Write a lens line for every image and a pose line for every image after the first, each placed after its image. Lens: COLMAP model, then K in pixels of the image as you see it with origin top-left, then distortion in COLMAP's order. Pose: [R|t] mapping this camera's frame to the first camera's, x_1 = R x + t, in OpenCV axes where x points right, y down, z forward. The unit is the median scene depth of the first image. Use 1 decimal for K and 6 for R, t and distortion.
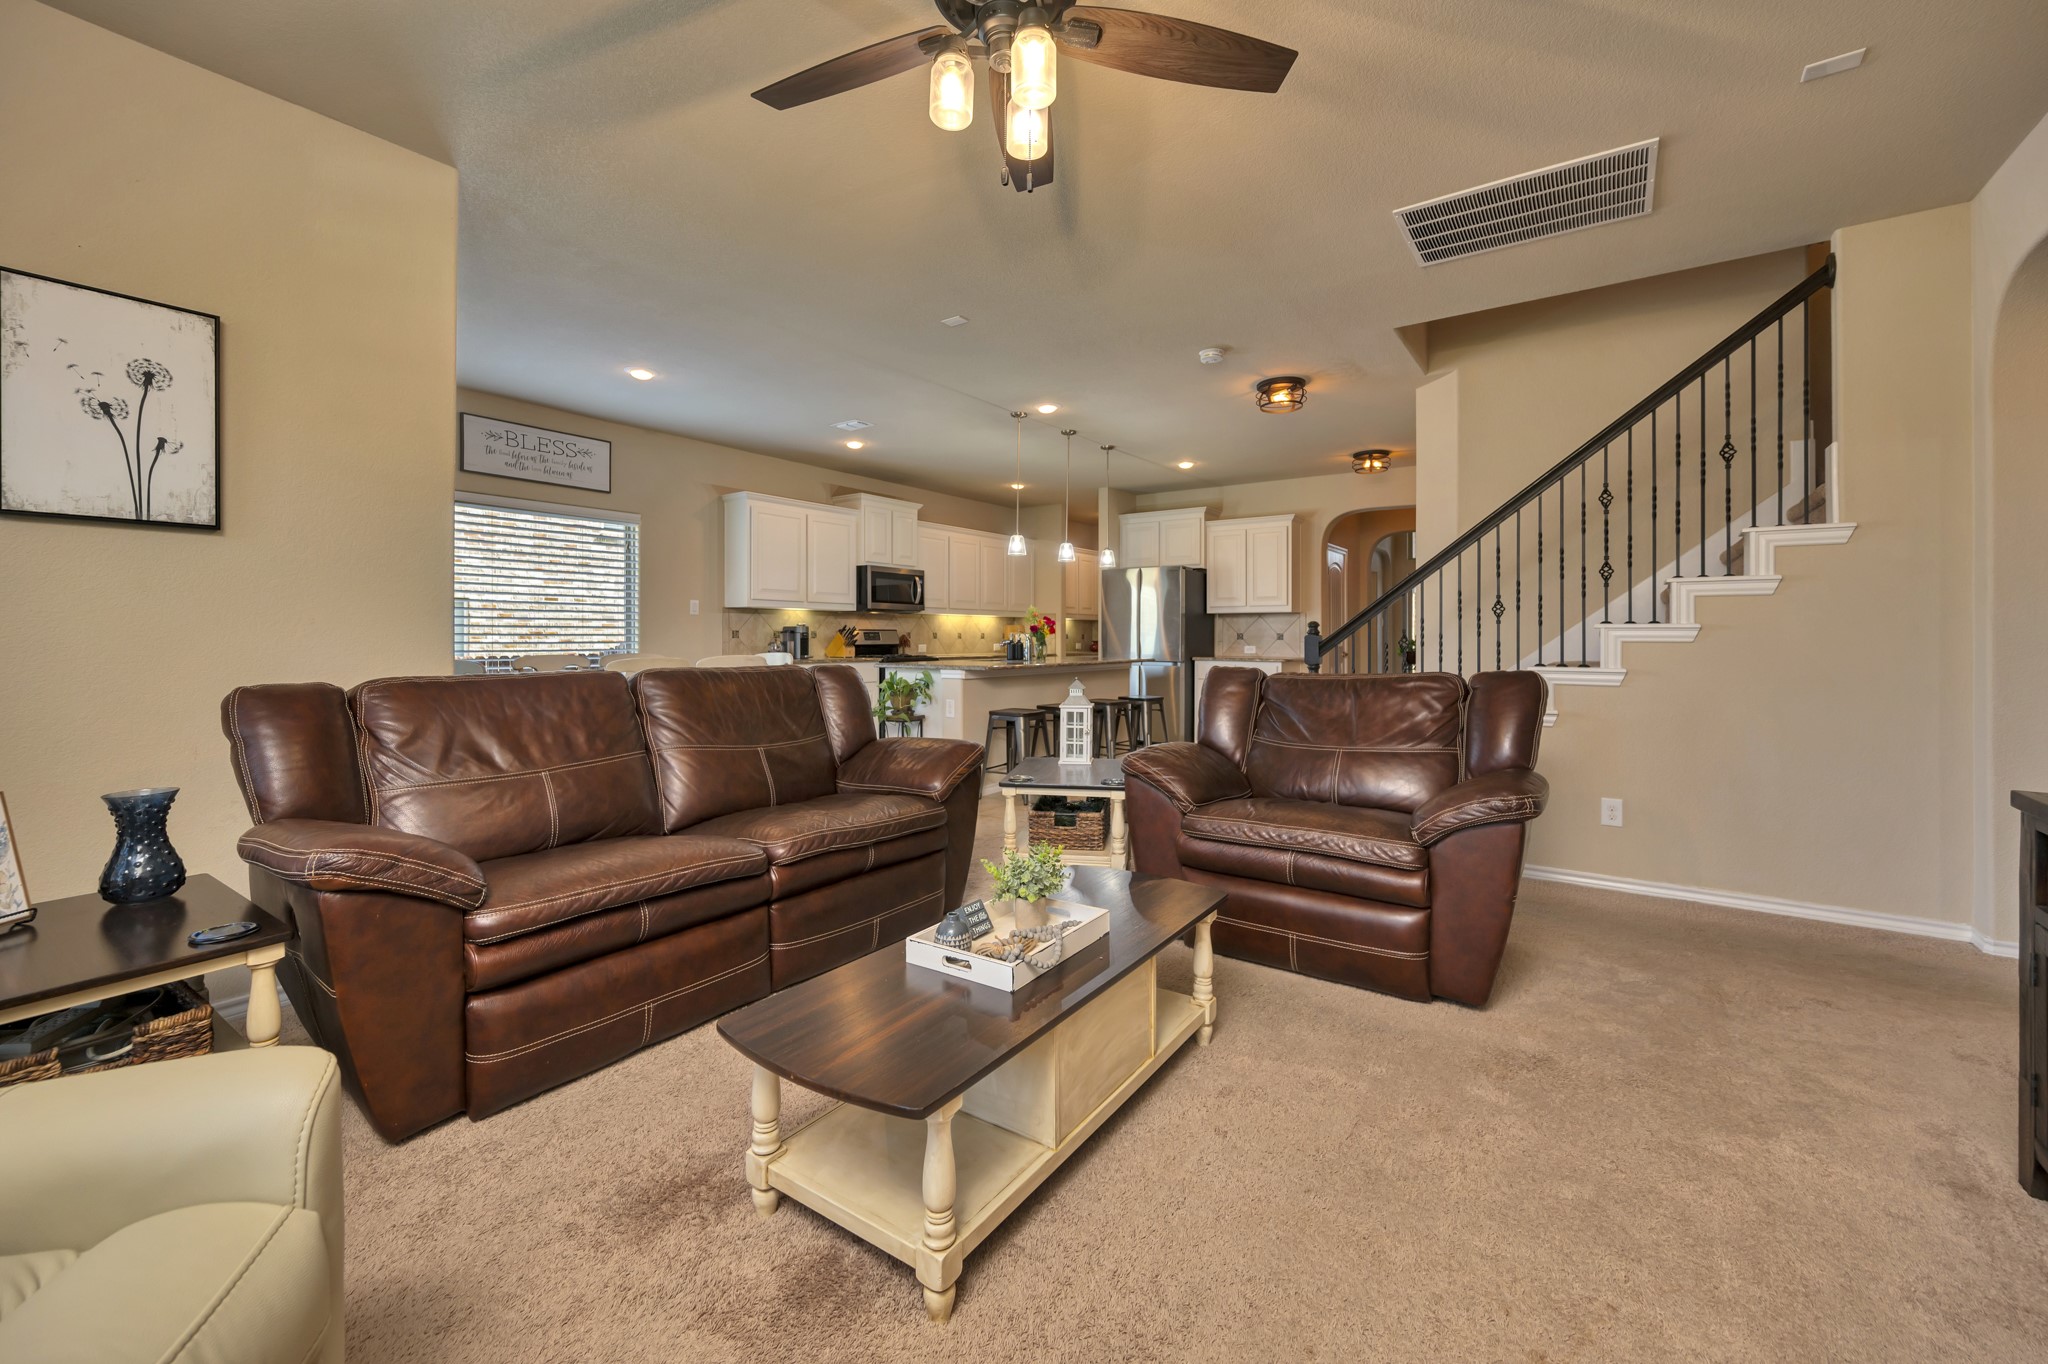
lens RADIAL K [[835.0, 0, 1042.2], [0, 835.0, 628.2], [0, 0, 1]] dist [0.000930, 0.000136]
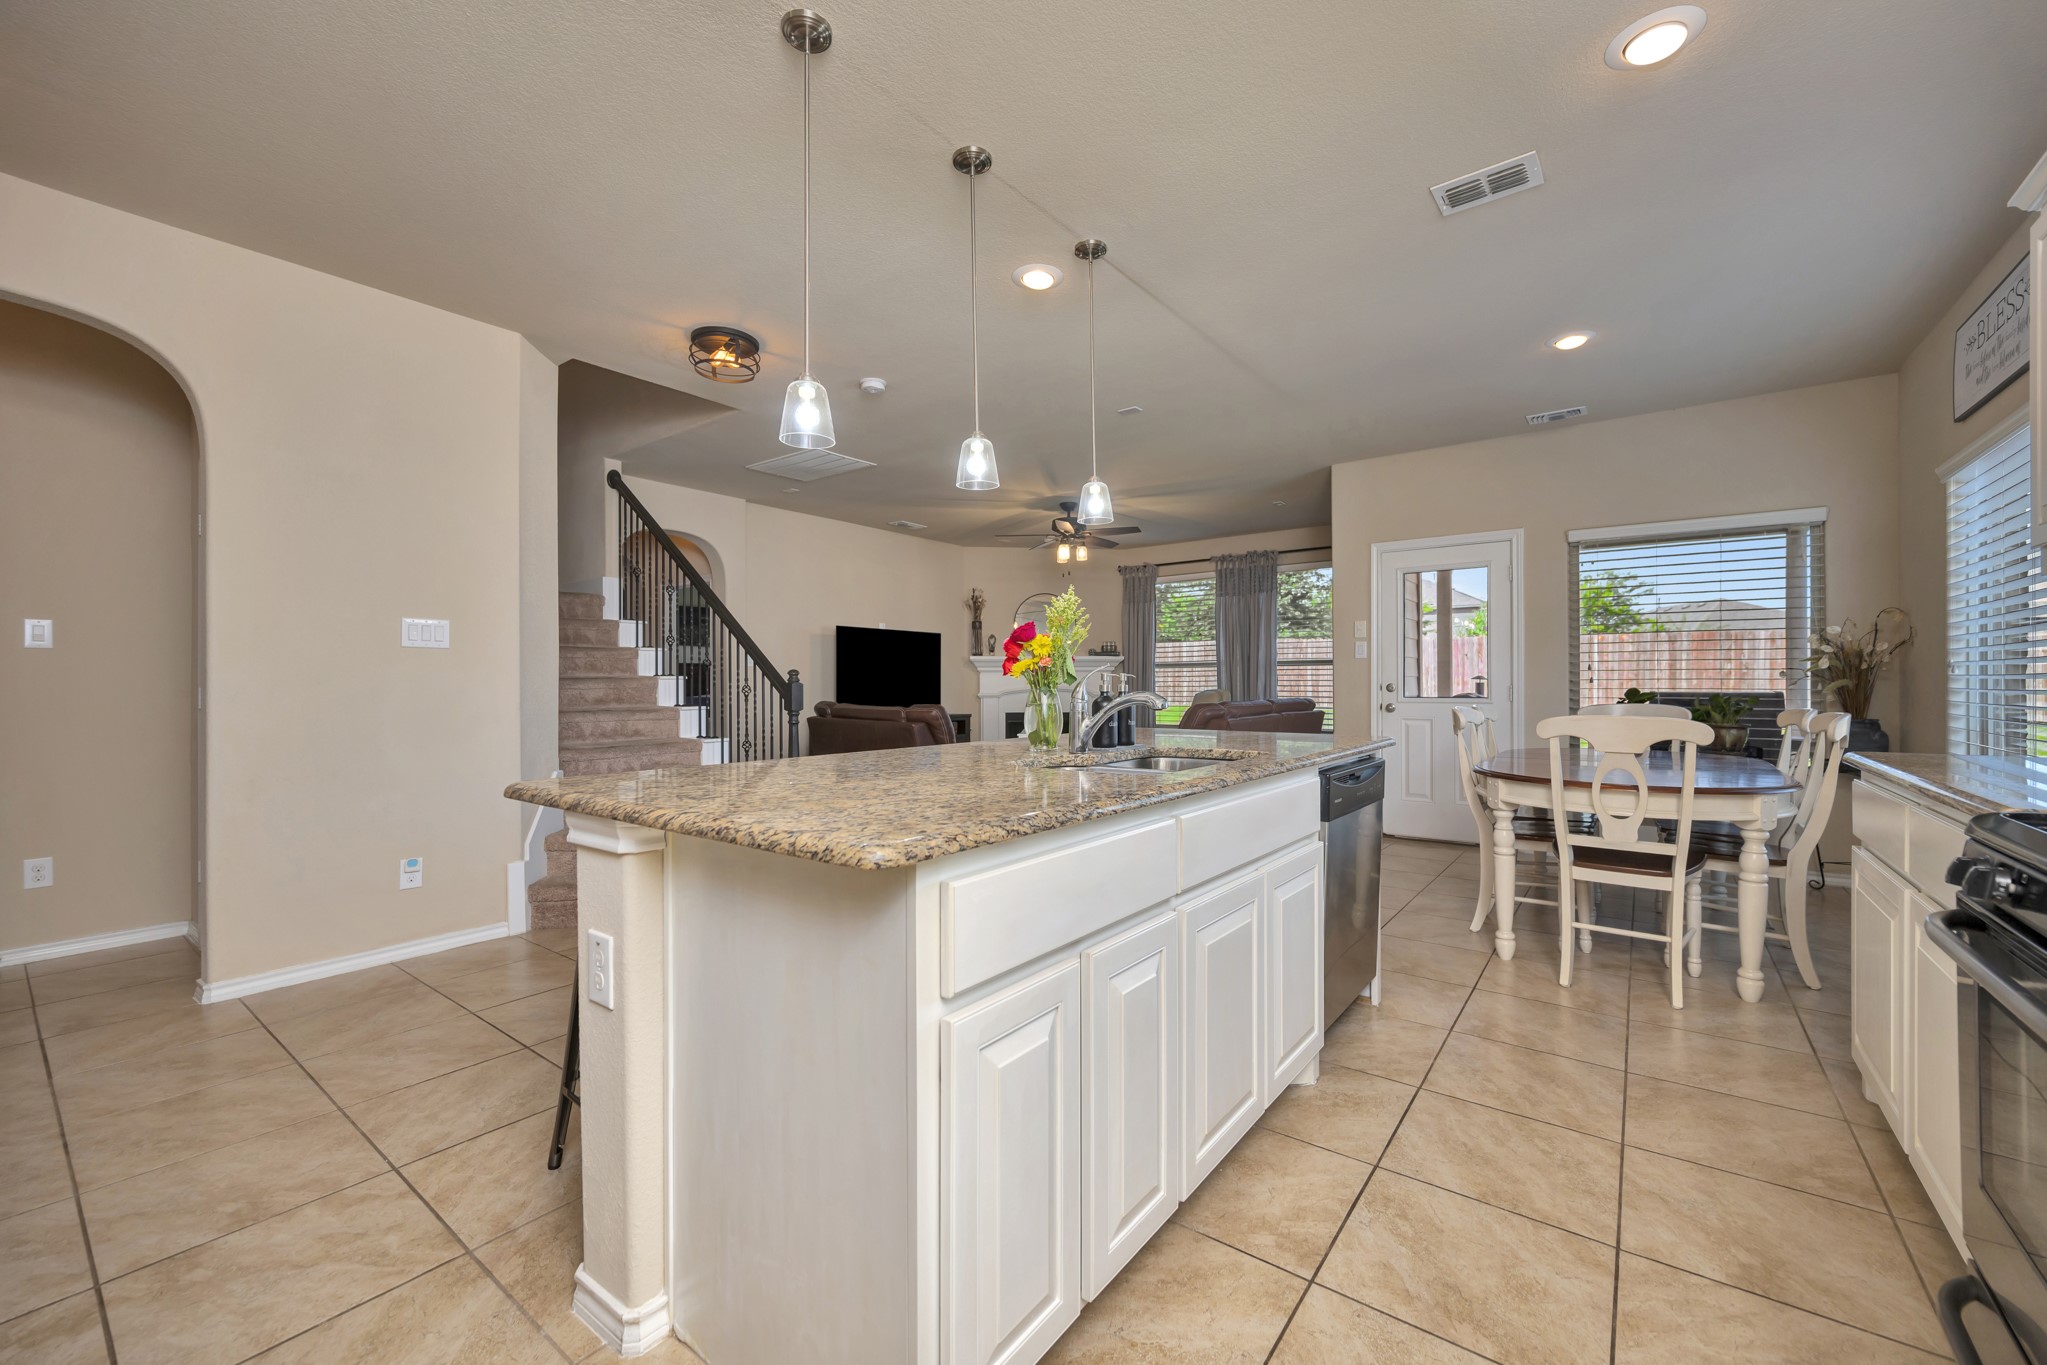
lens RADIAL K [[811.6, 0, 1034.5], [0, 811.6, 685.5], [0, 0, 1]] dist [-0.000581, -0.000085]
pose [[-0.999175, 0.001891, 0.040579, -0.010048], [0.001509, 0.999954, -0.009434, 0.013421], [-0.040595, -0.009365, -0.999132, 1.210678]]
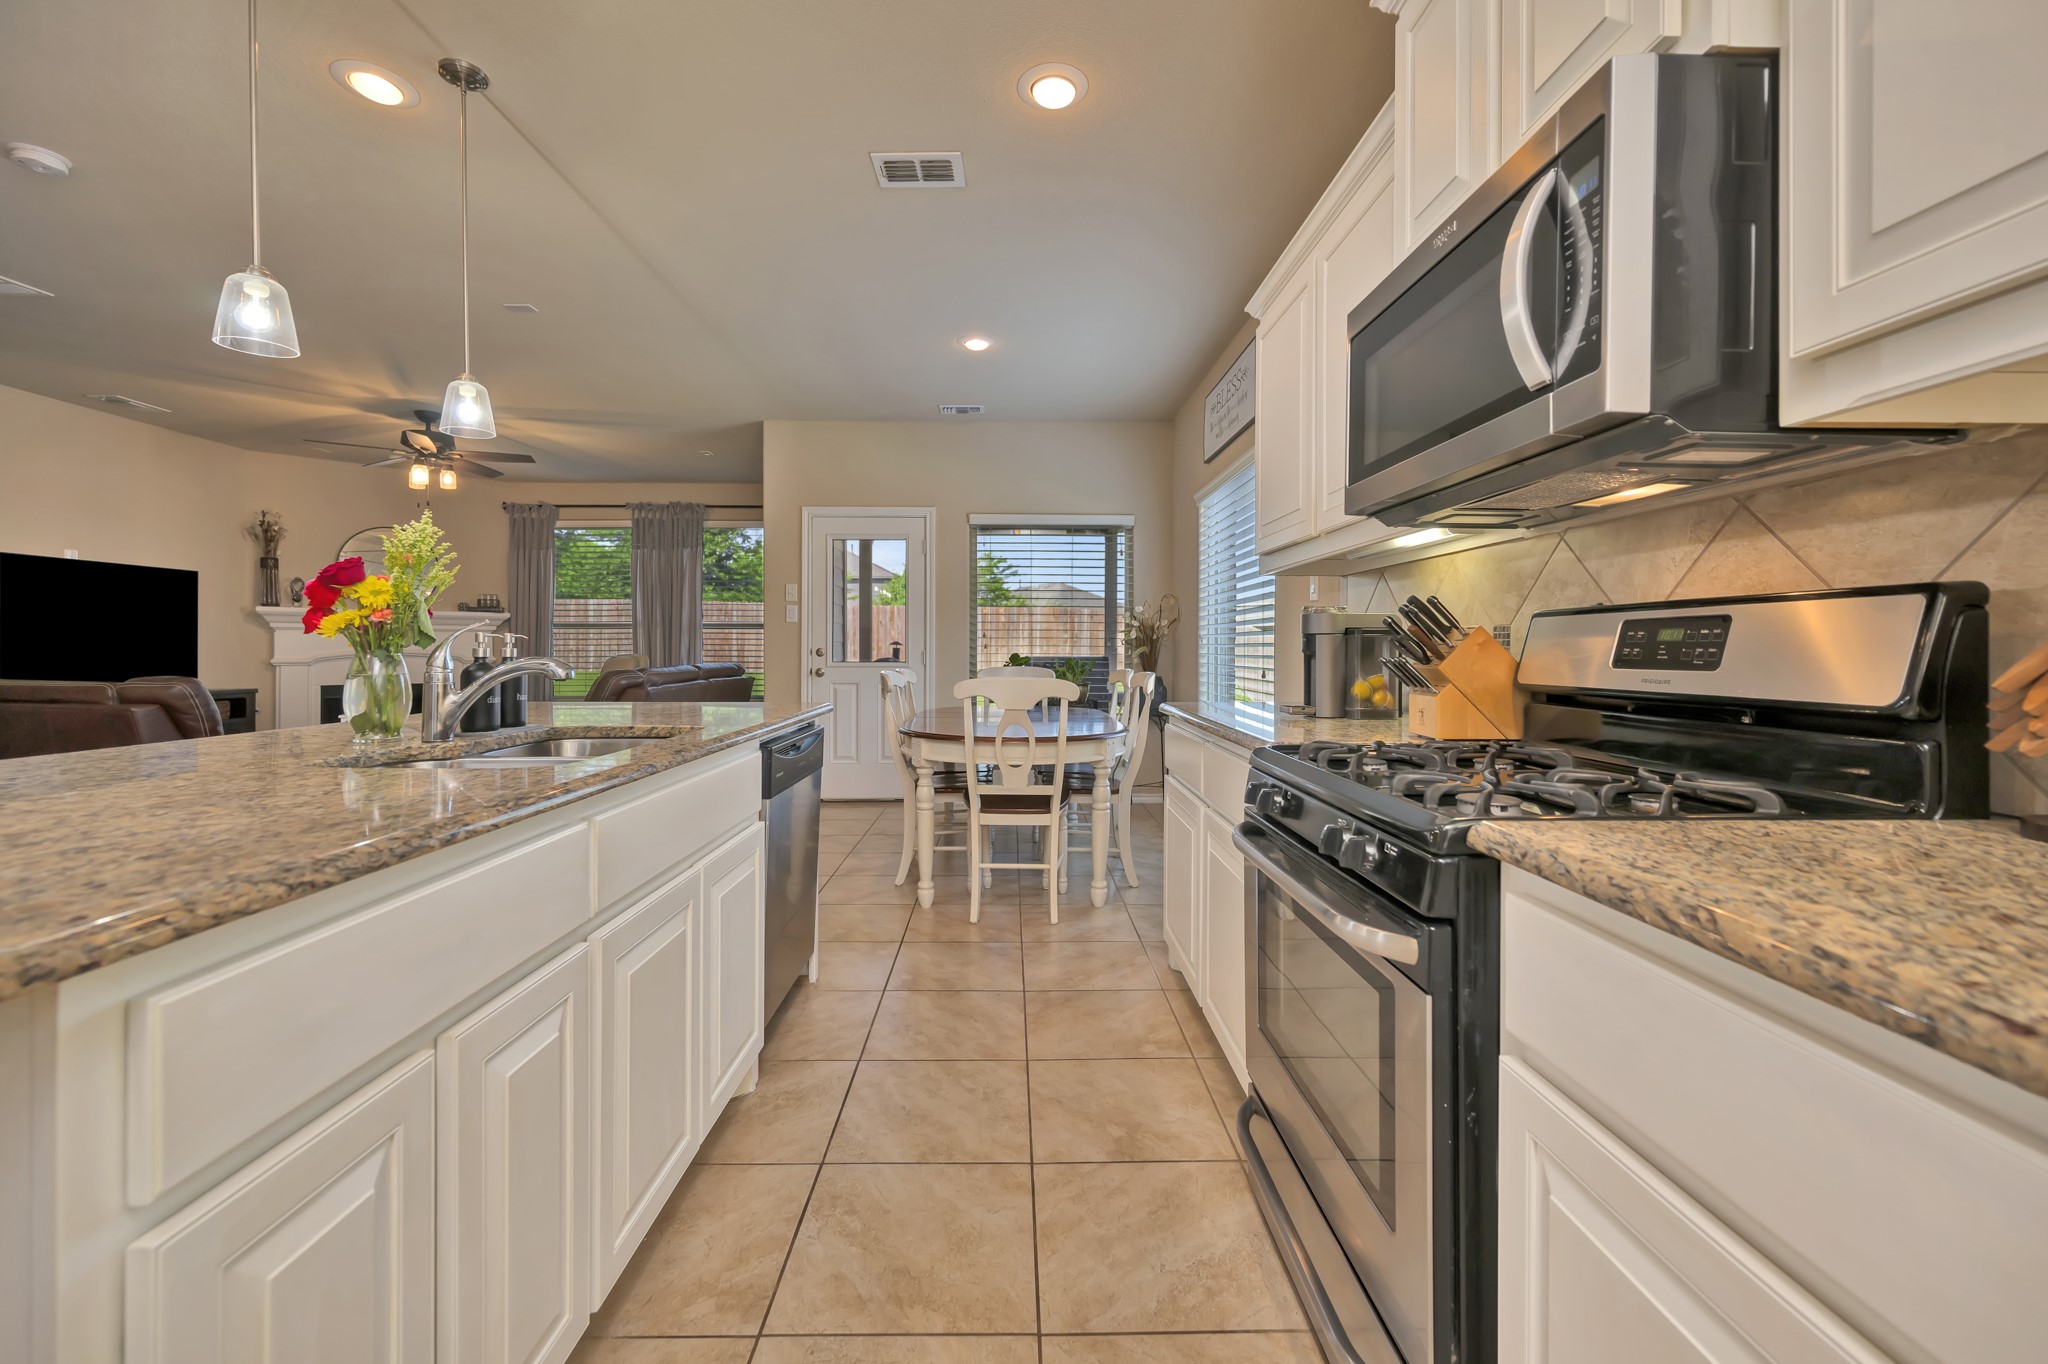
lens RADIAL K [[836.9, 0, 1023.6], [0, 836.9, 647.7], [0, 0, 1]] dist [-0.002605, -0.000083]
pose [[-0.813734, -0.003129, -0.581229, -0.011589], [0.003460, 0.999942, -0.010226, 0.013116], [0.581227, -0.010332, -0.813676, 1.186326]]
